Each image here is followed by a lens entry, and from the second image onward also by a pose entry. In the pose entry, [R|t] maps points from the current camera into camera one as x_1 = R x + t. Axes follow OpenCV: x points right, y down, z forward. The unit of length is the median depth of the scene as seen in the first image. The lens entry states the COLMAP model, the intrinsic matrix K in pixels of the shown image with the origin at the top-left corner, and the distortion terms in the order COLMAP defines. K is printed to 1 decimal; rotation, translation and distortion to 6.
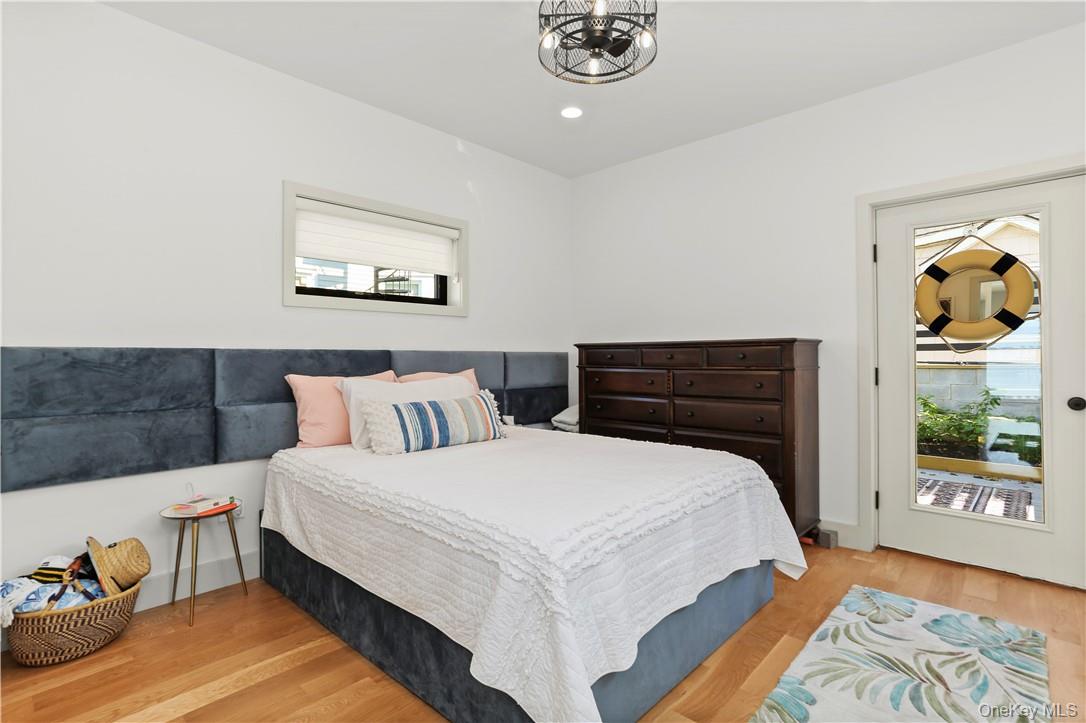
lens RADIAL K [[538.7, 0, 542.5], [0, 538.7, 357.0], [0, 0, 1]] dist [-0.015825, 0.000571]
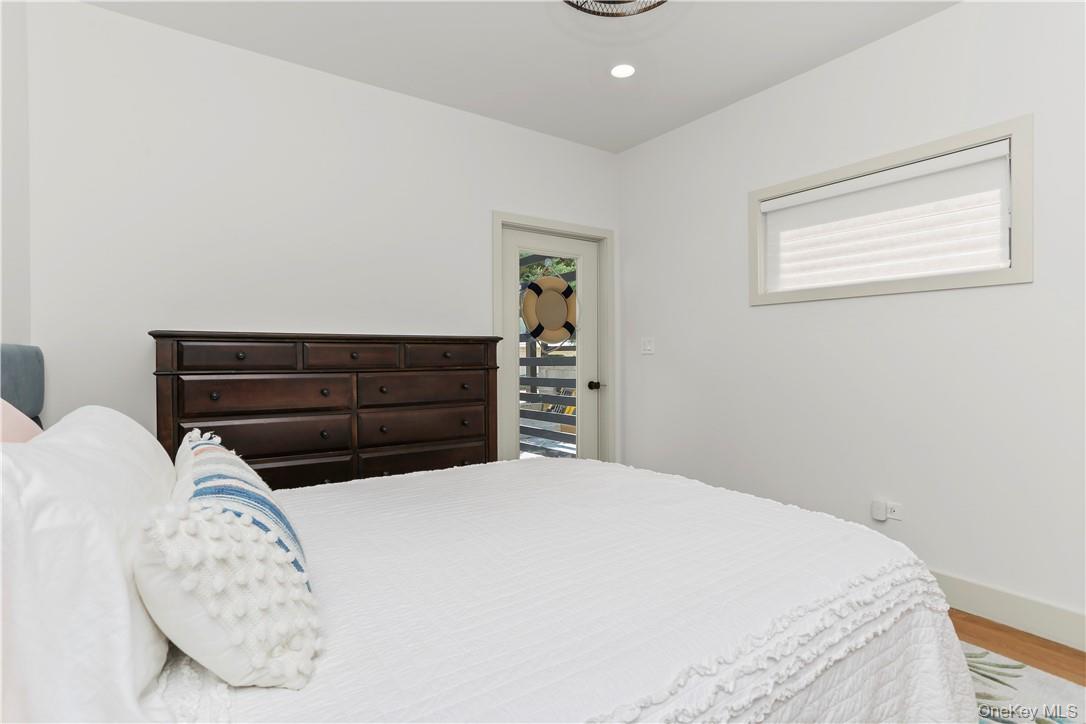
lens RADIAL K [[538.7, 0, 542.5], [0, 538.7, 357.5], [0, 0, 1]] dist [-0.015825, 0.000571]
pose [[0.222724, -0.001048, 0.974881, -0.426495], [0.002879, 0.999996, 0.000417, 0.003032], [-0.974877, 0.002714, 0.222726, 0.595380]]
